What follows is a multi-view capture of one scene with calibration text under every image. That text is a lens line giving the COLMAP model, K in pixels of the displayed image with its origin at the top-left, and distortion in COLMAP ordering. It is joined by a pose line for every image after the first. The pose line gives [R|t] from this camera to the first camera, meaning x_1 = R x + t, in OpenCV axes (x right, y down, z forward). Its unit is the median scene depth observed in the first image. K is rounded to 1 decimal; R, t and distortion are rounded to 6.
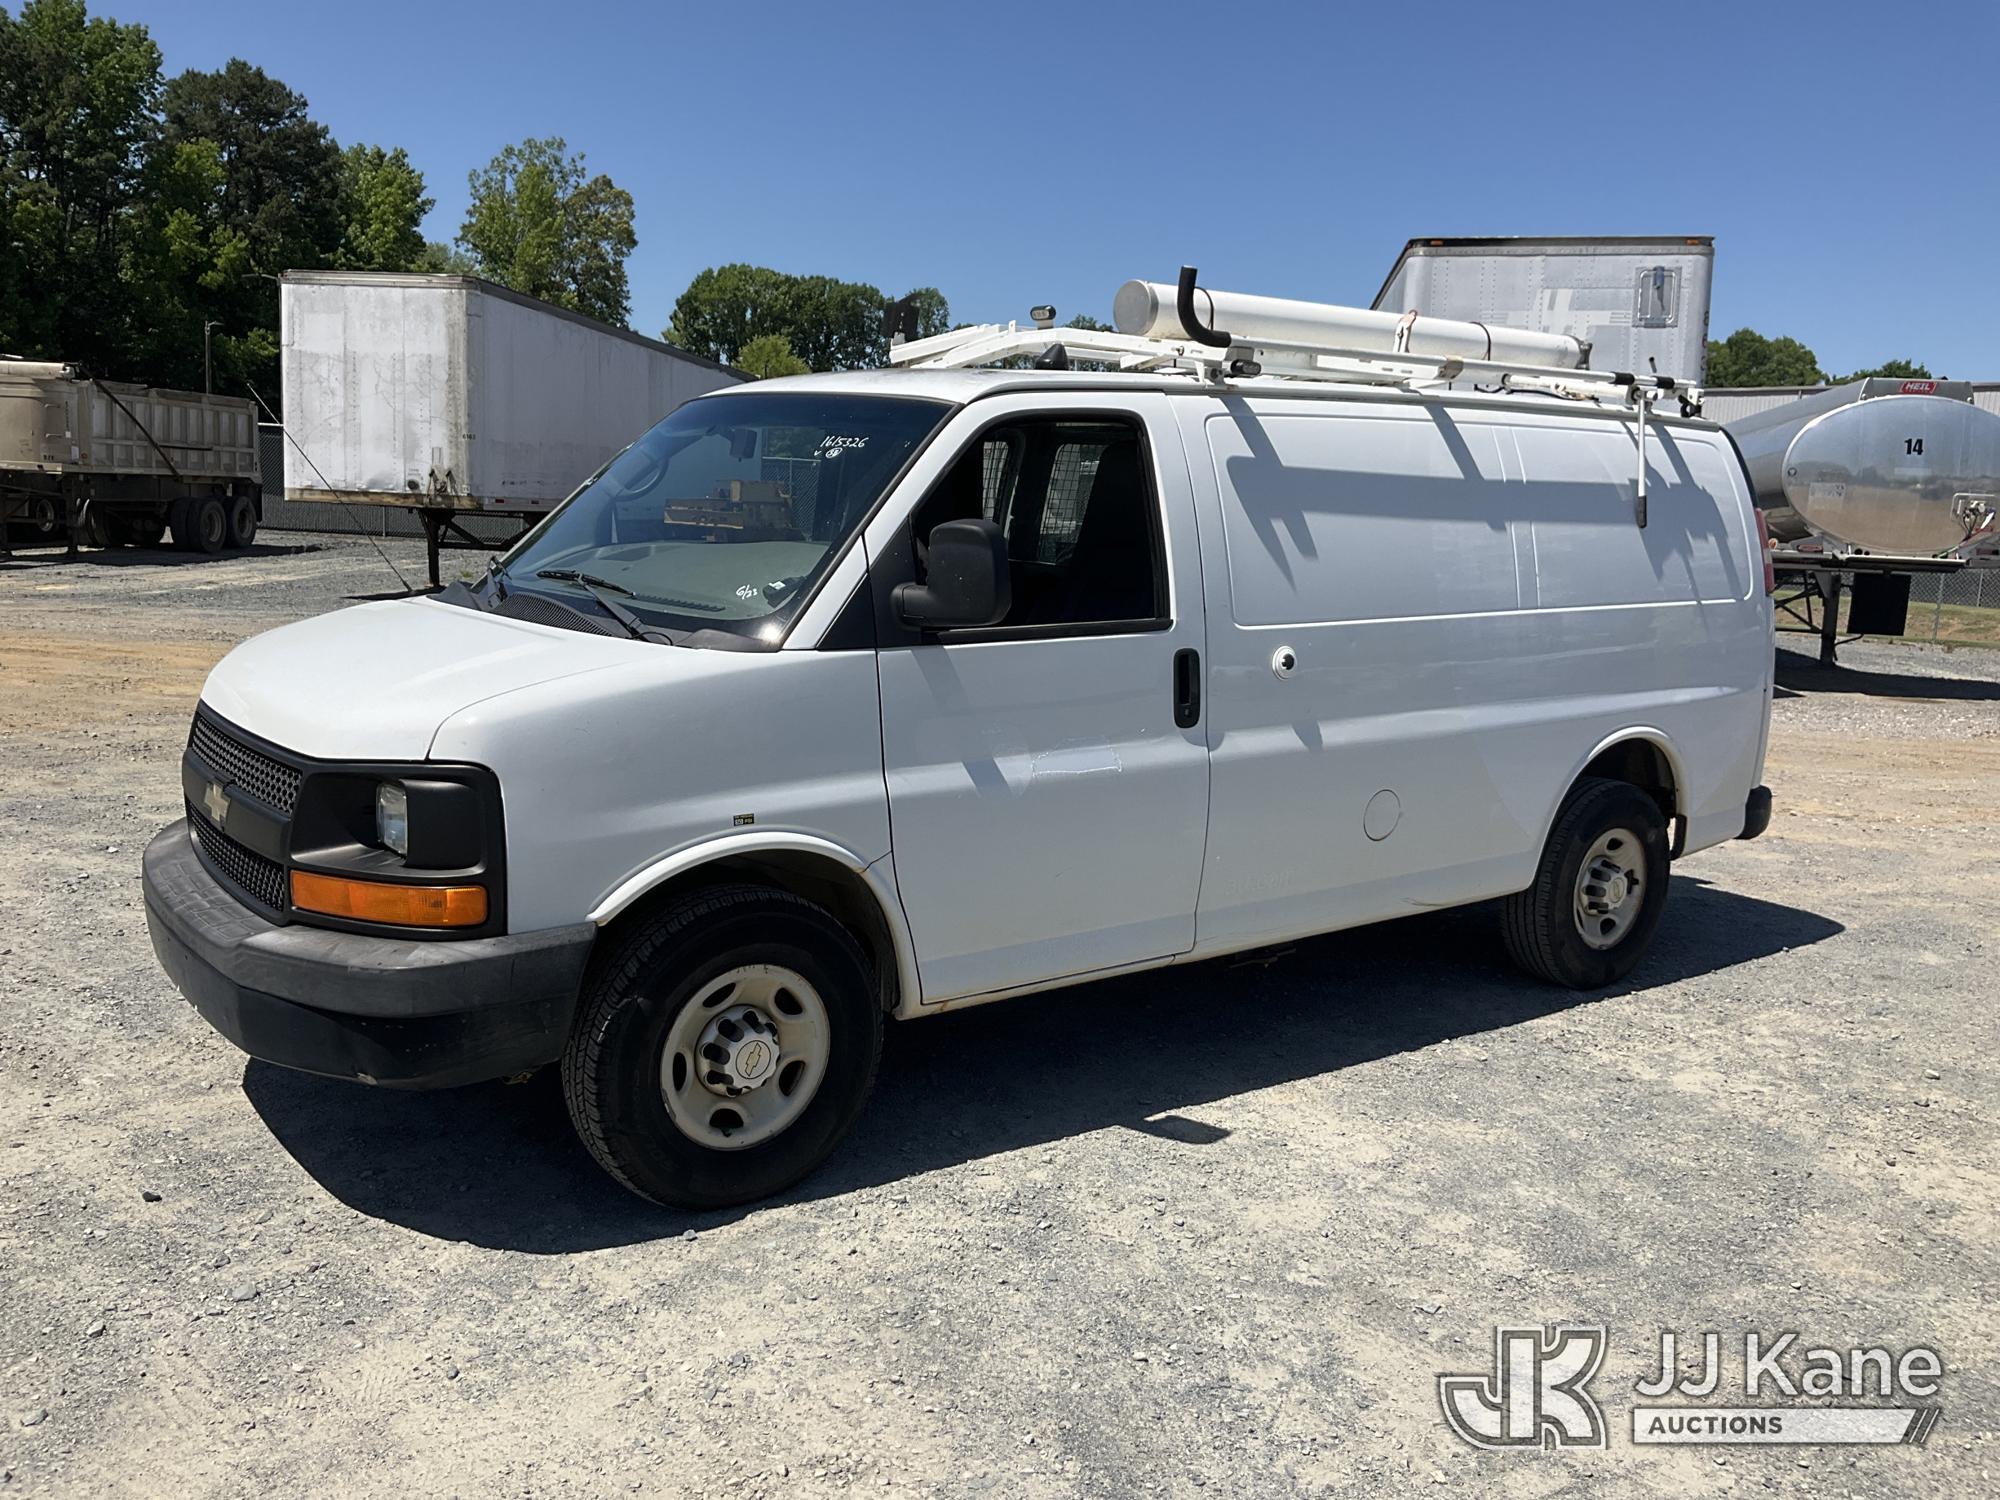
lens RADIAL K [[1710.1, 0, 998.3], [0, 1710.1, 747.5], [0, 0, 1]] dist [0.012124, -0.030152]
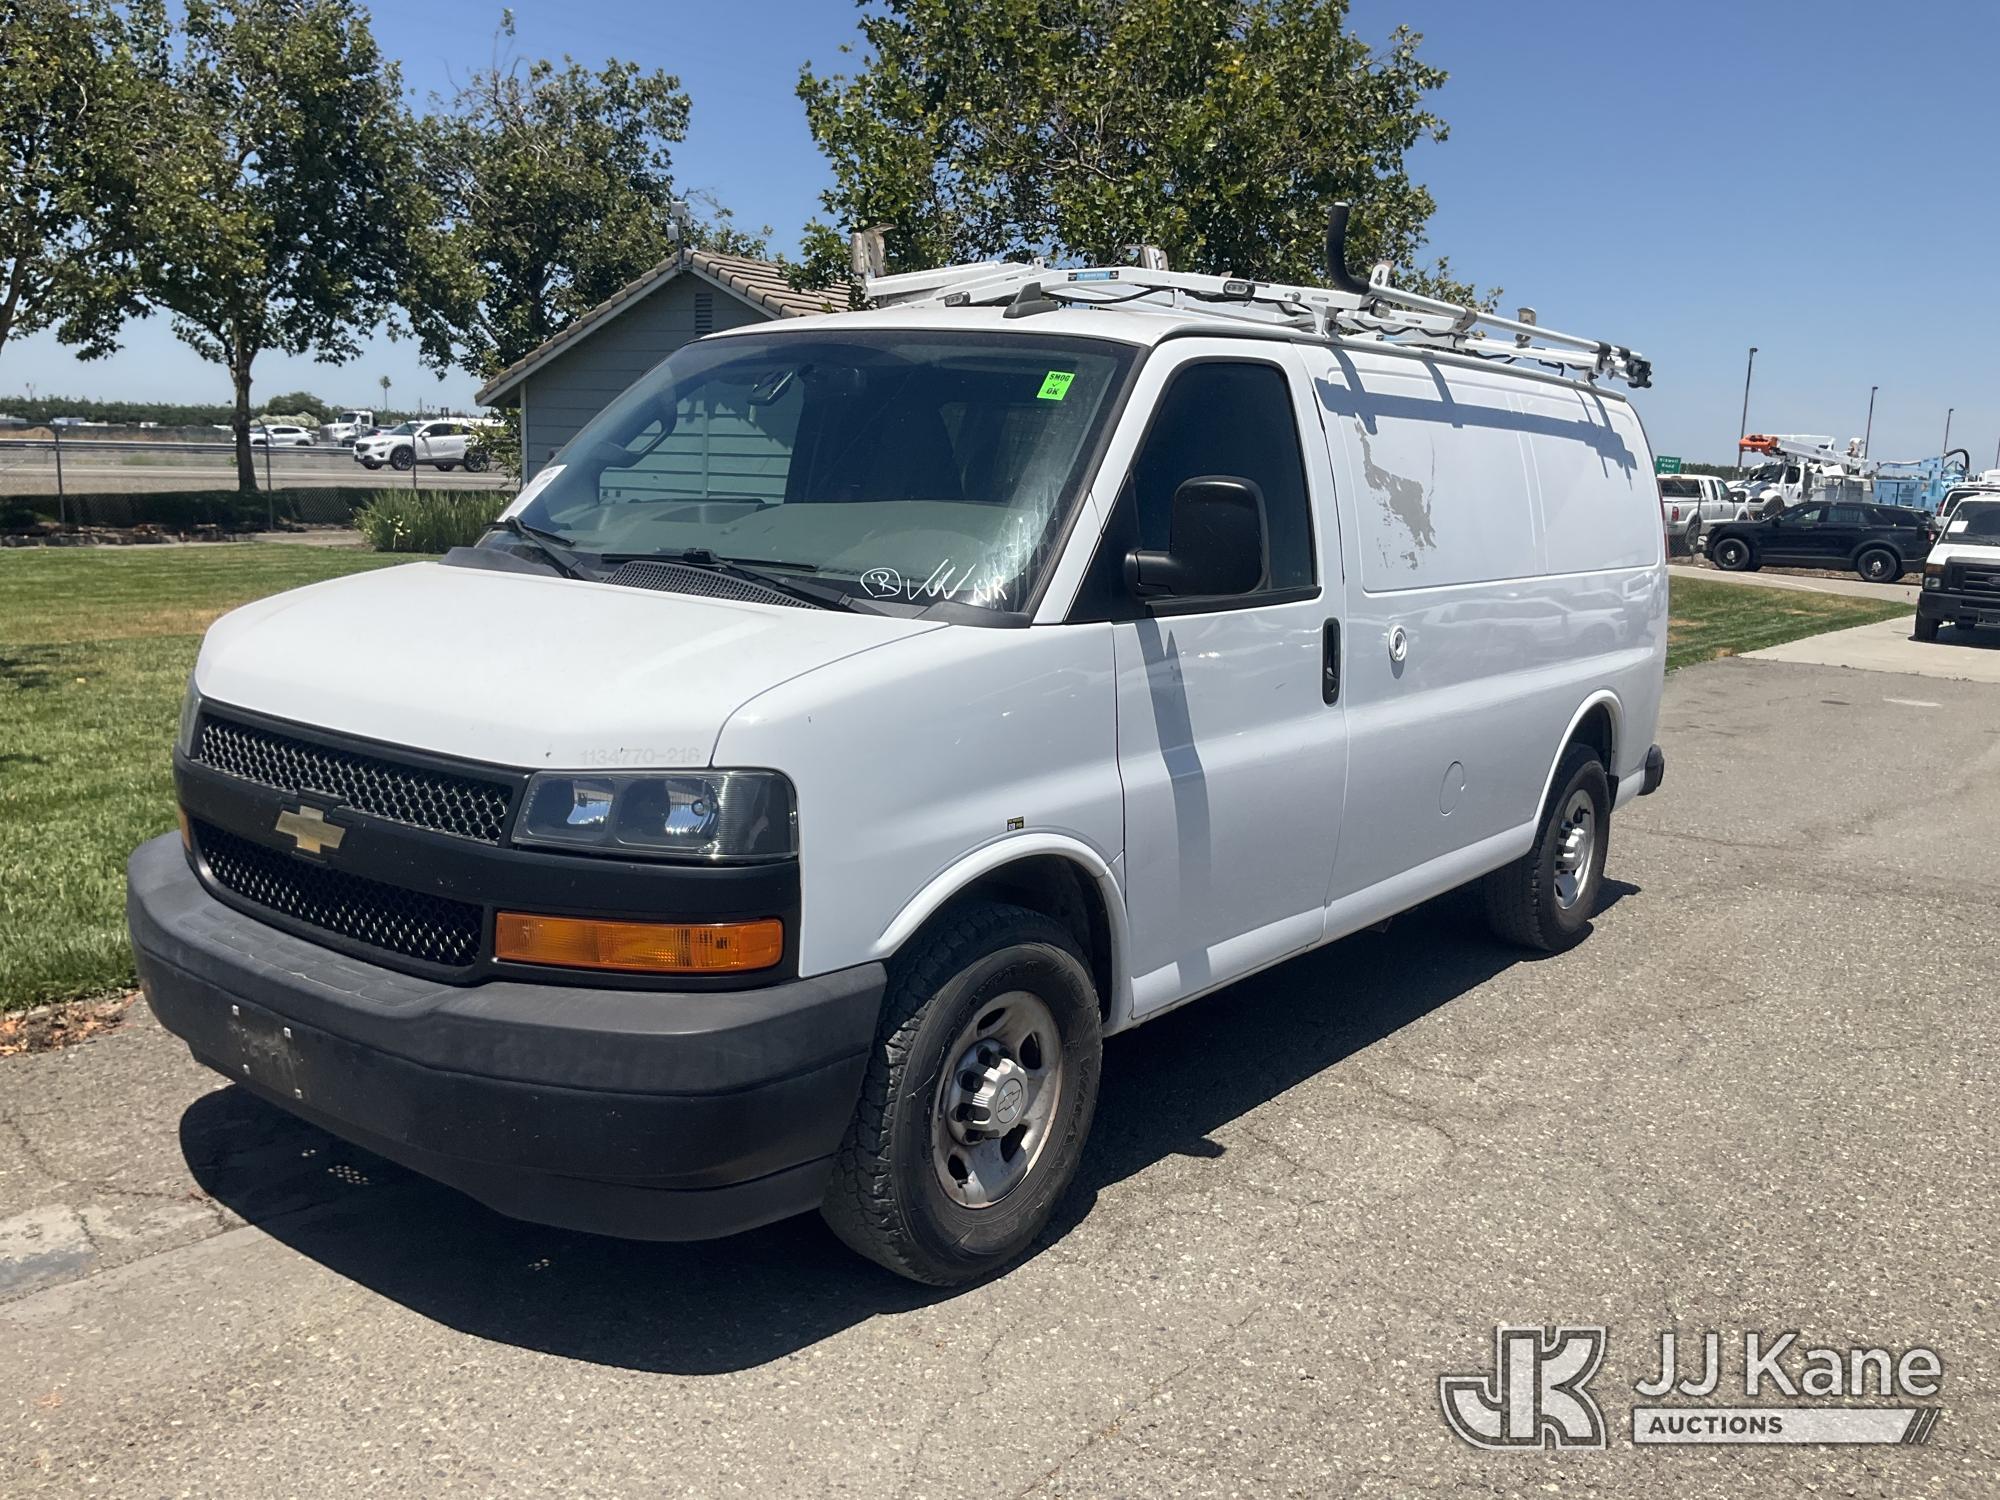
lens RADIAL K [[1710.1, 0, 1005.6], [0, 1710.1, 757.7], [0, 0, 1]] dist [0.012124, -0.030152]
pose [[0.959375, -0.030300, 0.280503, -0.369601], [0.022002, 0.999224, 0.032684, -0.017802], [-0.281275, -0.025185, 0.959297, 0.164106]]
